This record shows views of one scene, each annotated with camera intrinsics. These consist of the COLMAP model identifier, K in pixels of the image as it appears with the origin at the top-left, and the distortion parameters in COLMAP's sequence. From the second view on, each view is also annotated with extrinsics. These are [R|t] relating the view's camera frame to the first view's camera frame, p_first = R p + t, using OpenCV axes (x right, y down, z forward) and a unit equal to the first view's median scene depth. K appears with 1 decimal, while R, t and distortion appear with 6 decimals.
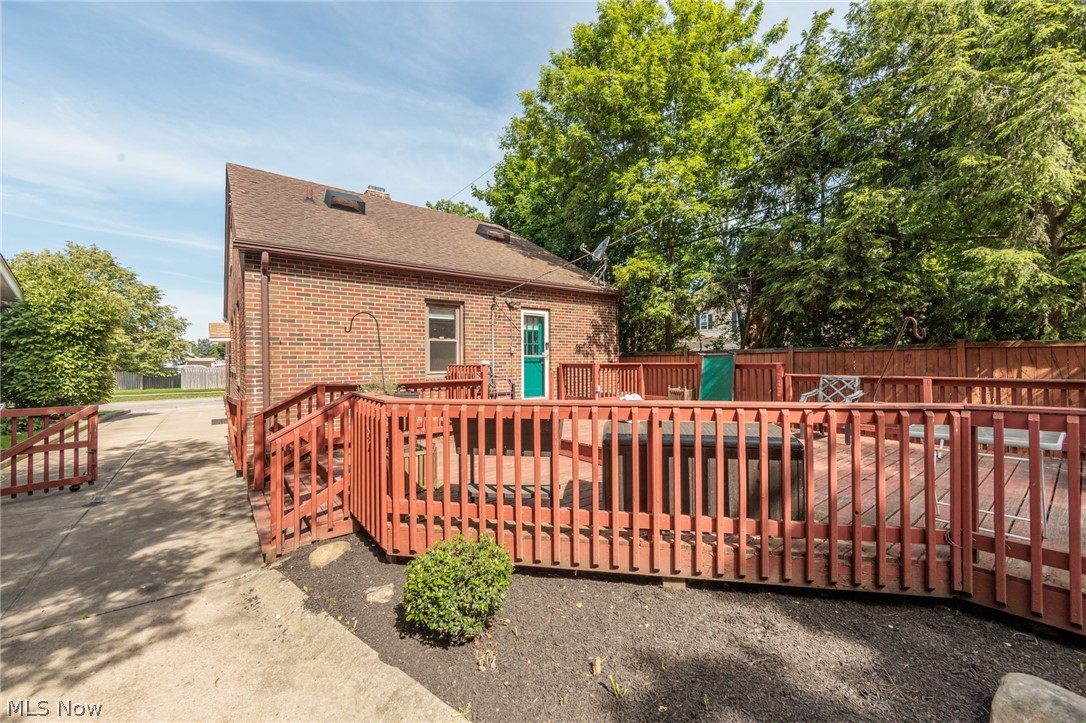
lens RADIAL K [[422.8, 0, 545.5], [0, 422.8, 360.3], [0, 0, 1]] dist [-0.000418, -0.000162]
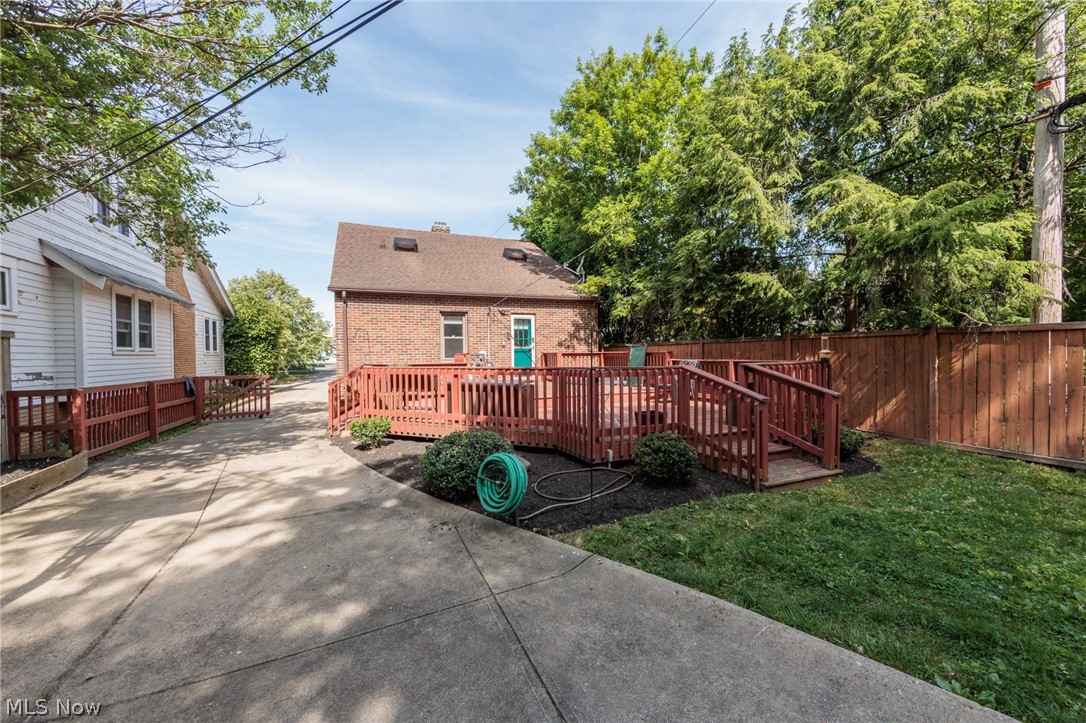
lens RADIAL K [[422.8, 0, 545.5], [0, 422.8, 360.3], [0, 0, 1]] dist [-0.000418, -0.000162]
pose [[0.968399, -0.001344, -0.249403, 0.388105], [0.006244, 0.999803, 0.018856, 0.005844], [0.249328, -0.019817, 0.968216, -0.334544]]
